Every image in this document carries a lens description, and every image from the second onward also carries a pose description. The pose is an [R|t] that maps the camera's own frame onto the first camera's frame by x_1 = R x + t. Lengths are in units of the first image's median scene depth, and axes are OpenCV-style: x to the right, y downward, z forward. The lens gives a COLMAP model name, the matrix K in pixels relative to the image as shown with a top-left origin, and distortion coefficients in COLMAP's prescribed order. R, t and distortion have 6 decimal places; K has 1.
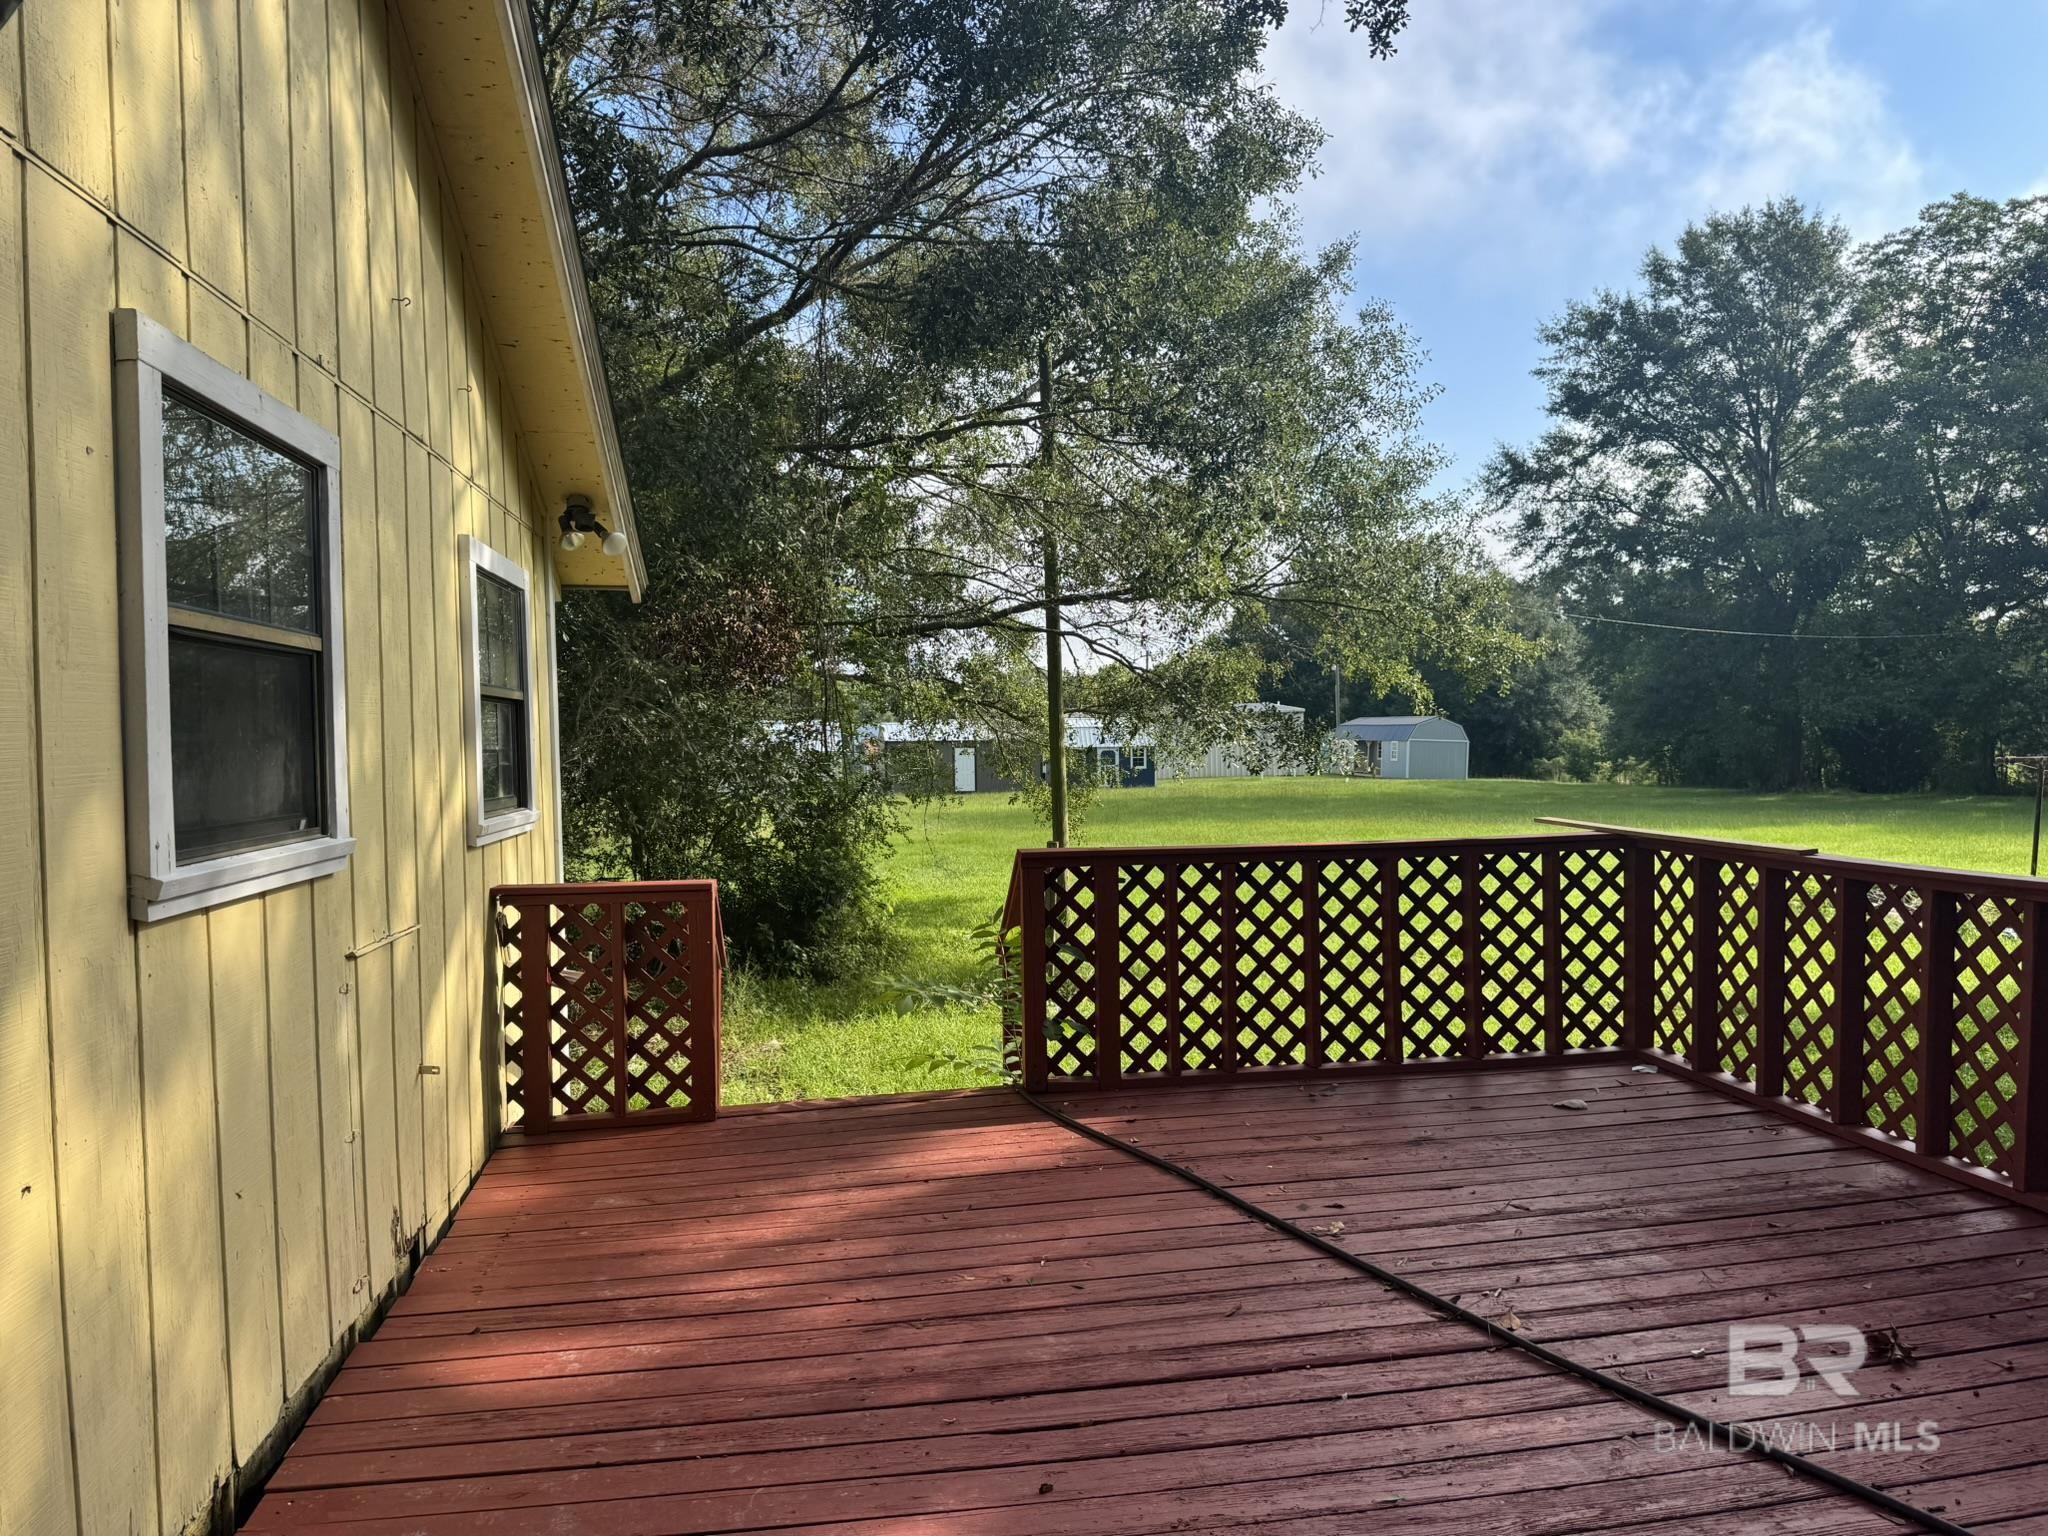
lens RADIAL K [[1427.9, 0, 1054.3], [0, 1427.9, 762.3], [0, 0, 1]] dist [0.059327, -0.071072]
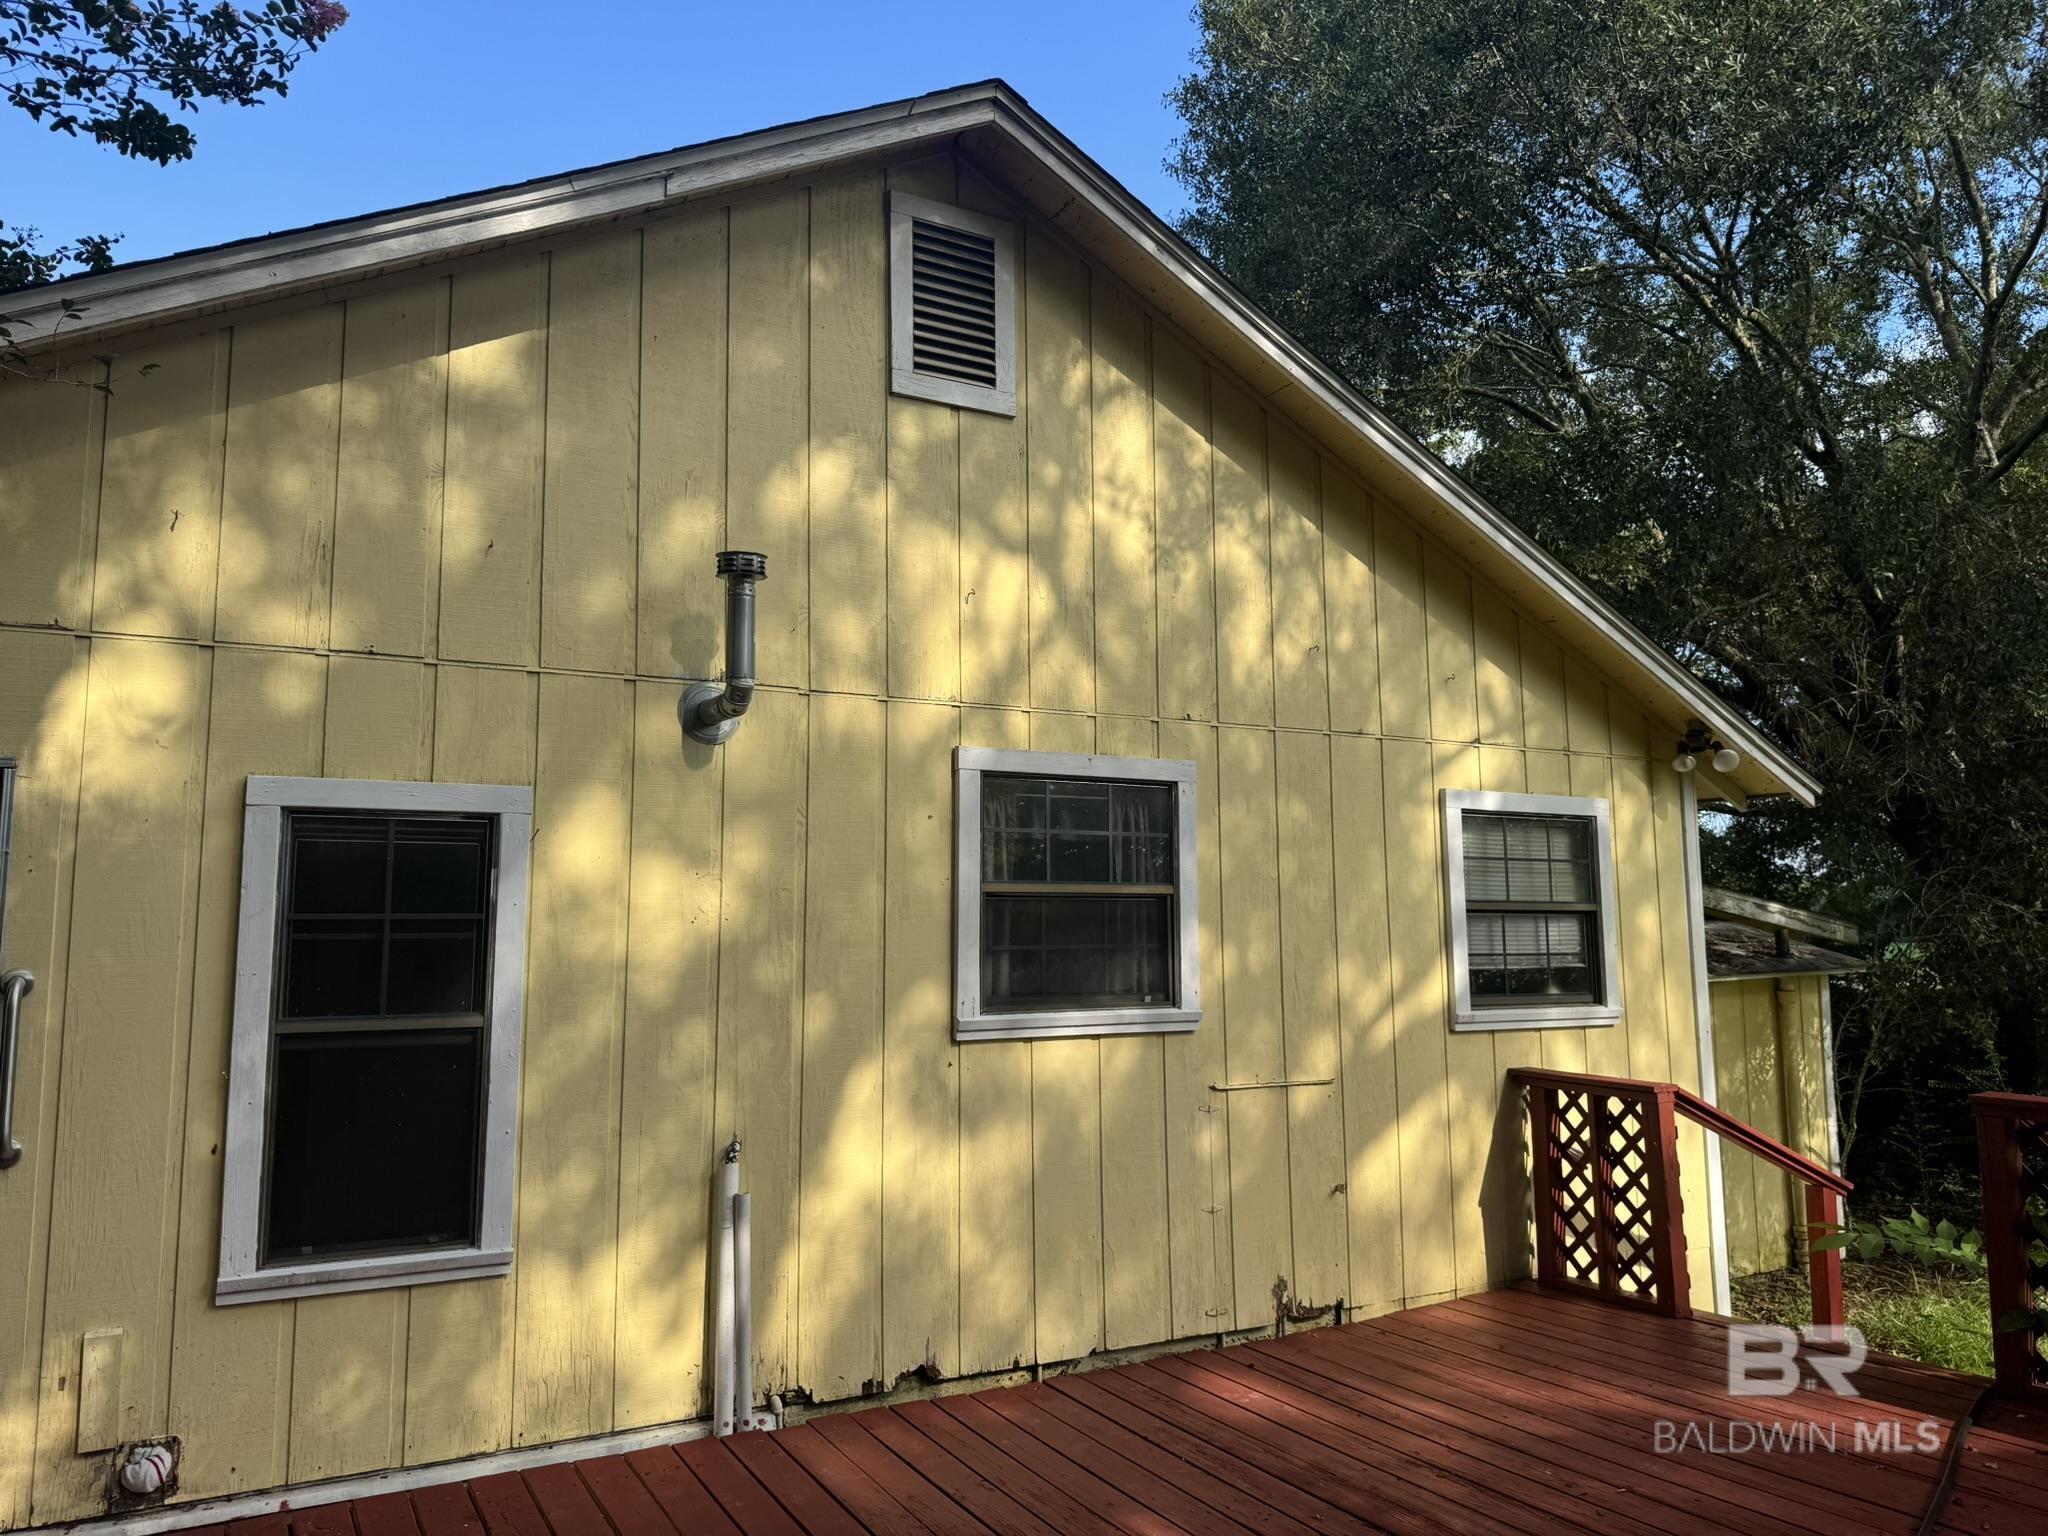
lens RADIAL K [[1427.9, 0, 1034.6], [0, 1427.9, 756.1], [0, 0, 1]] dist [0.059327, -0.071072]
pose [[0.395171, -0.082707, -0.914877, 0.828662], [-0.027451, 0.994431, -0.101756, -0.056042], [0.918197, 0.065325, 0.390700, 0.186580]]
